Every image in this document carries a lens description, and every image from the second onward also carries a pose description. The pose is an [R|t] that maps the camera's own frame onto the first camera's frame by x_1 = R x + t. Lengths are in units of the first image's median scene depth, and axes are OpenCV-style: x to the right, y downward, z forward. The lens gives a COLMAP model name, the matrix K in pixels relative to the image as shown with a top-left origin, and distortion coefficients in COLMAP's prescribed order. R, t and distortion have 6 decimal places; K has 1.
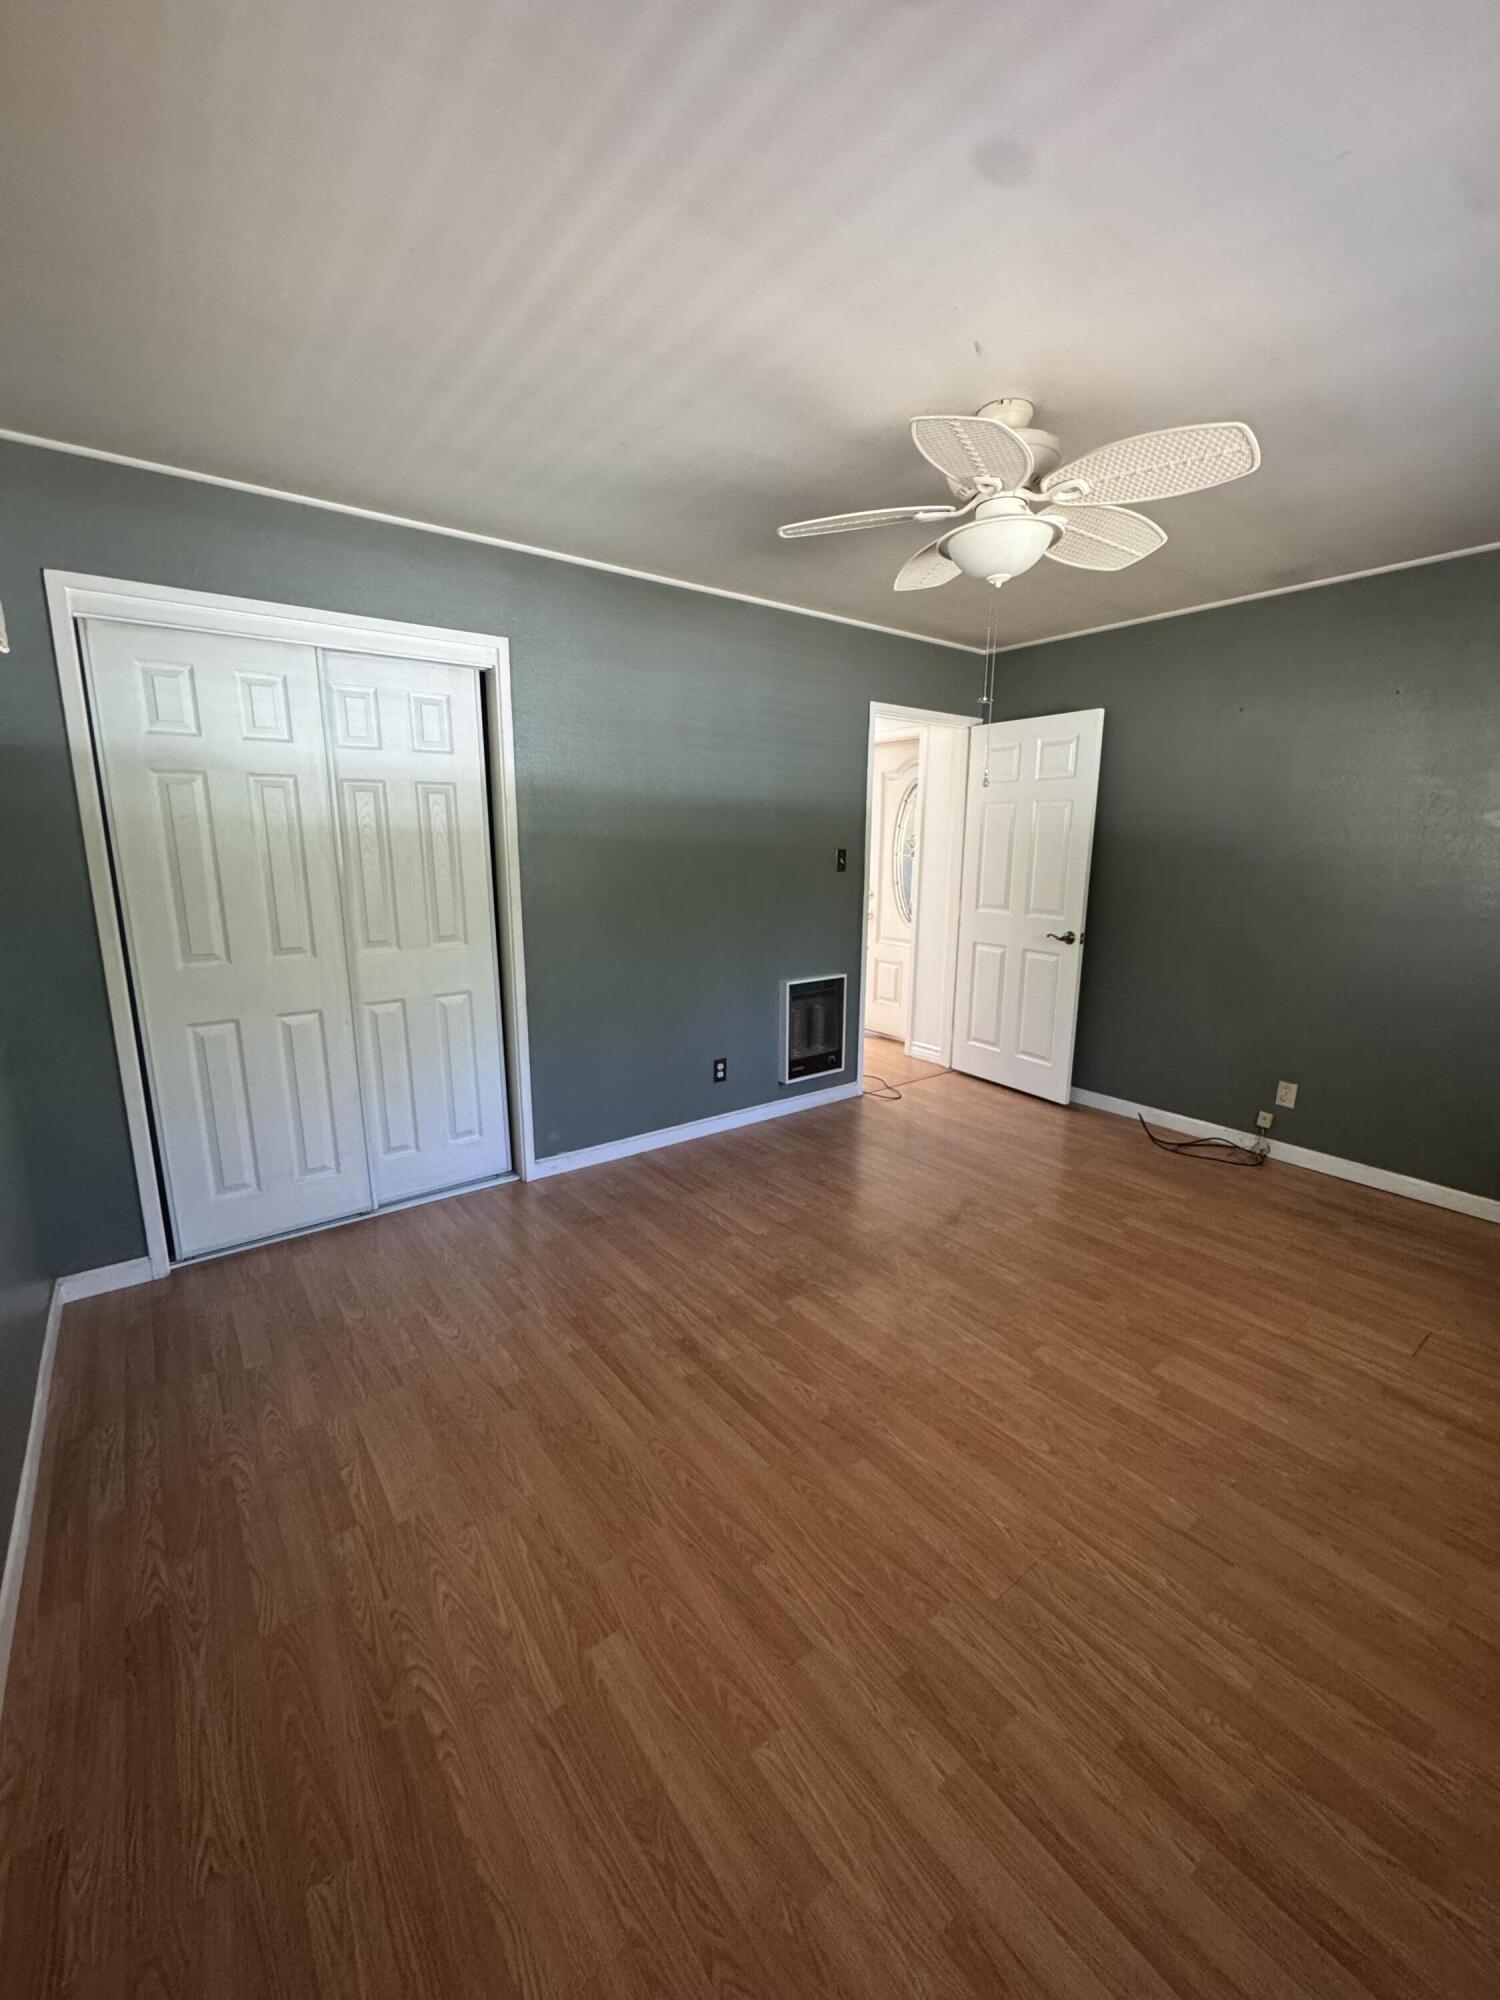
lens RADIAL K [[801.7, 0, 751.4], [0, 801.7, 1001.1], [0, 0, 1]] dist [-0.004082, 0.000770]
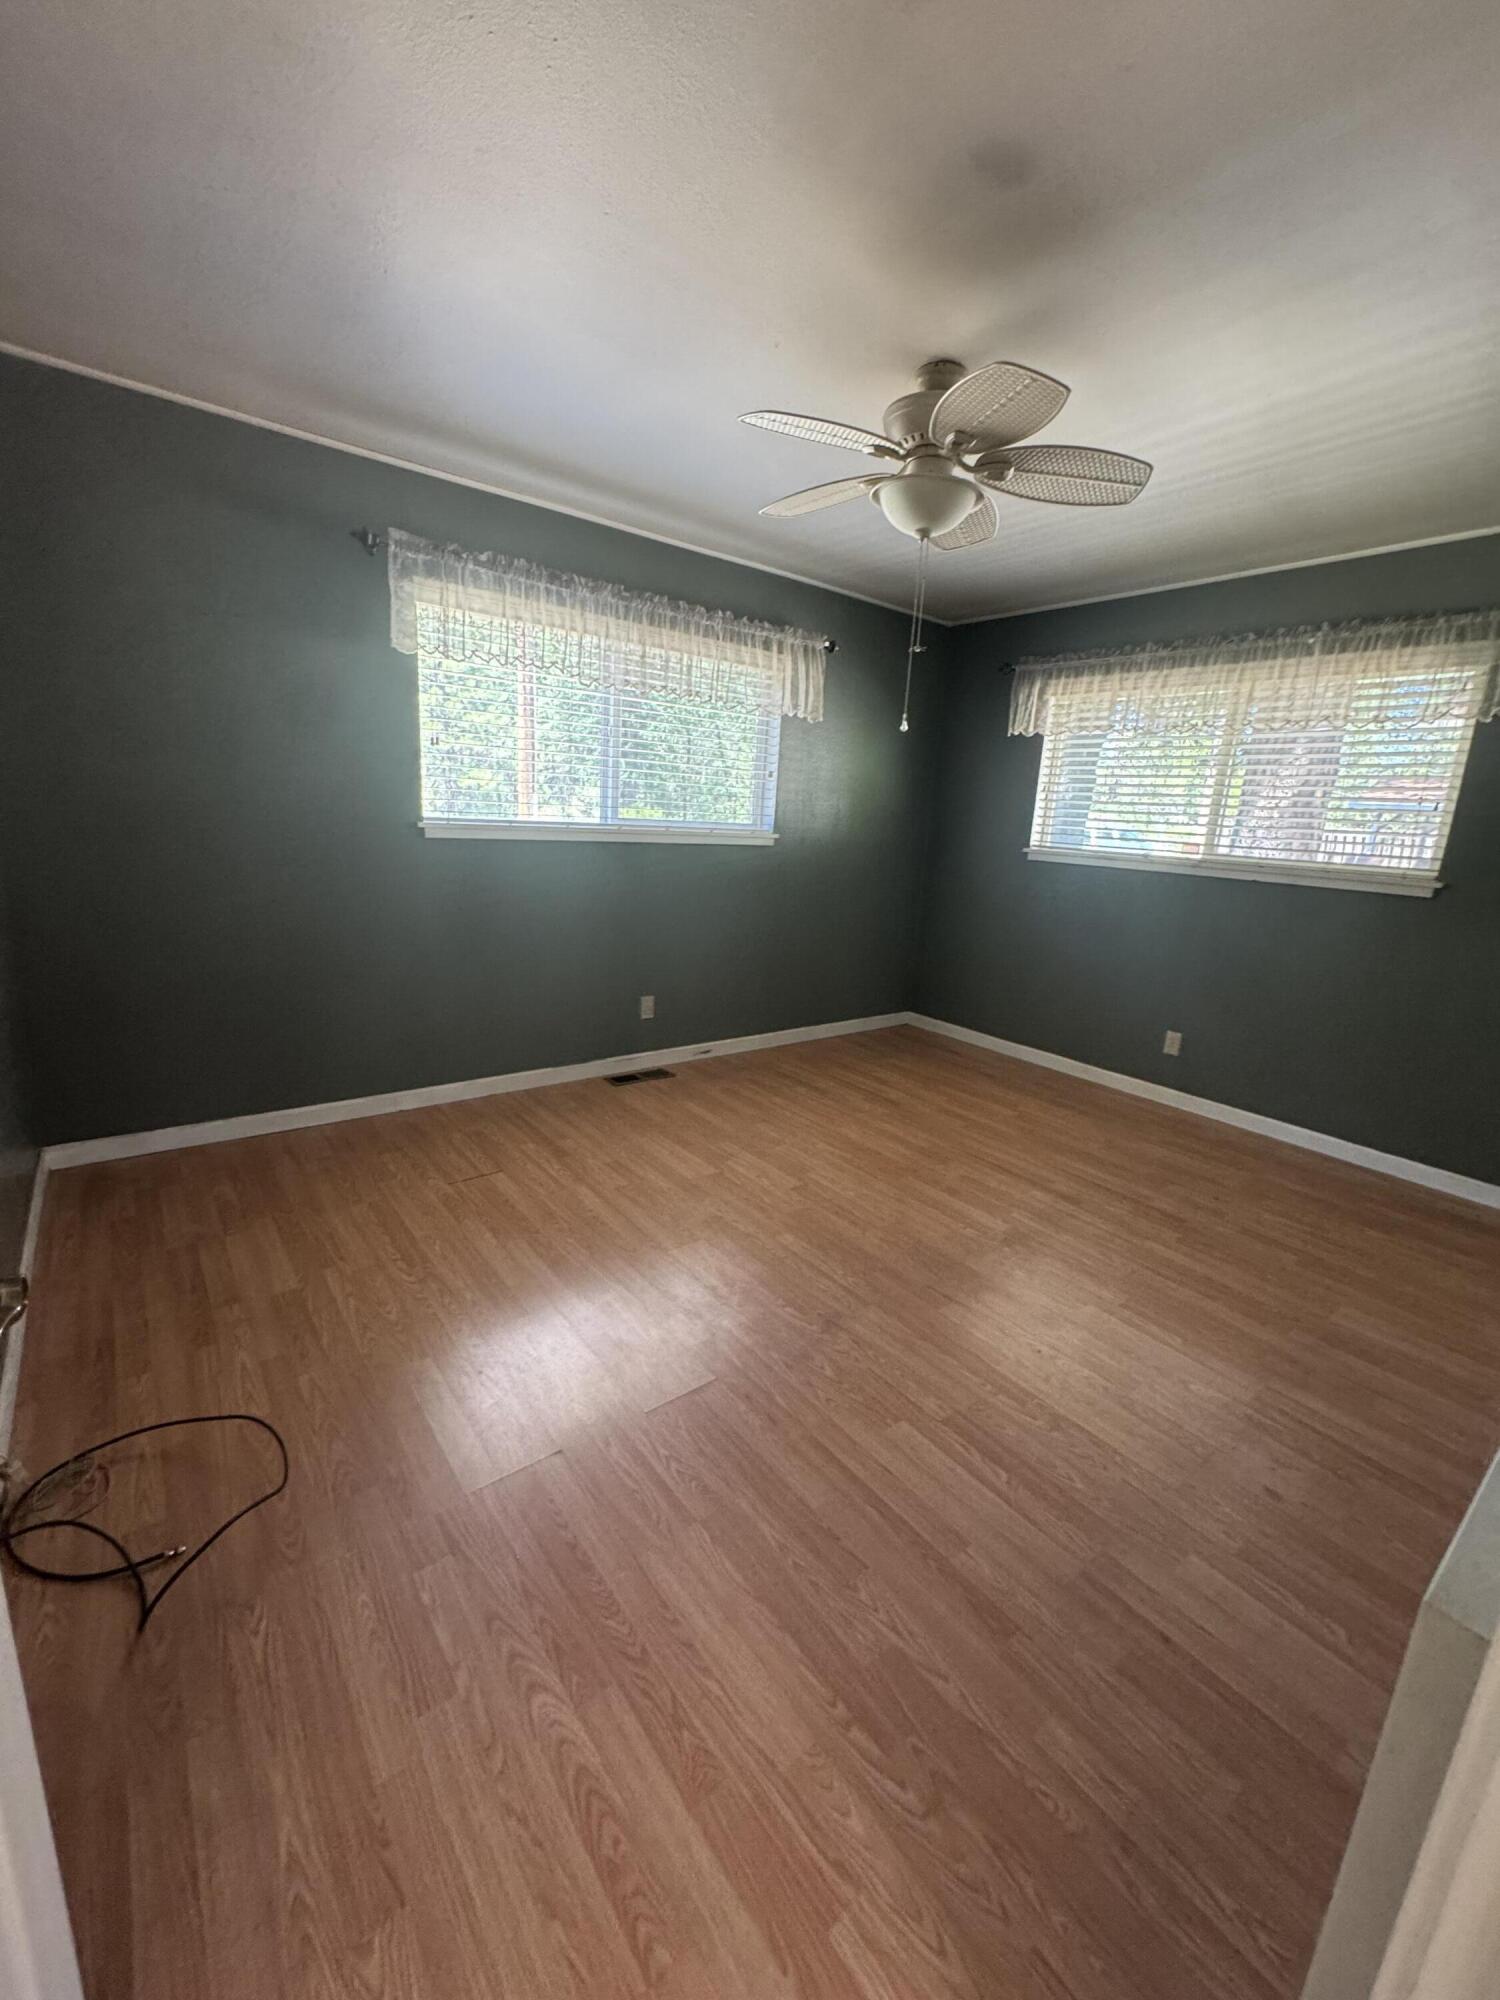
lens RADIAL K [[801.7, 0, 751.4], [0, 801.7, 1001.1], [0, 0, 1]] dist [-0.004082, 0.000770]
pose [[-0.997840, -0.059985, -0.026769, 0.572416], [-0.065684, 0.907632, 0.414595, -0.421225], [-0.000573, 0.415458, -0.909612, 2.428211]]
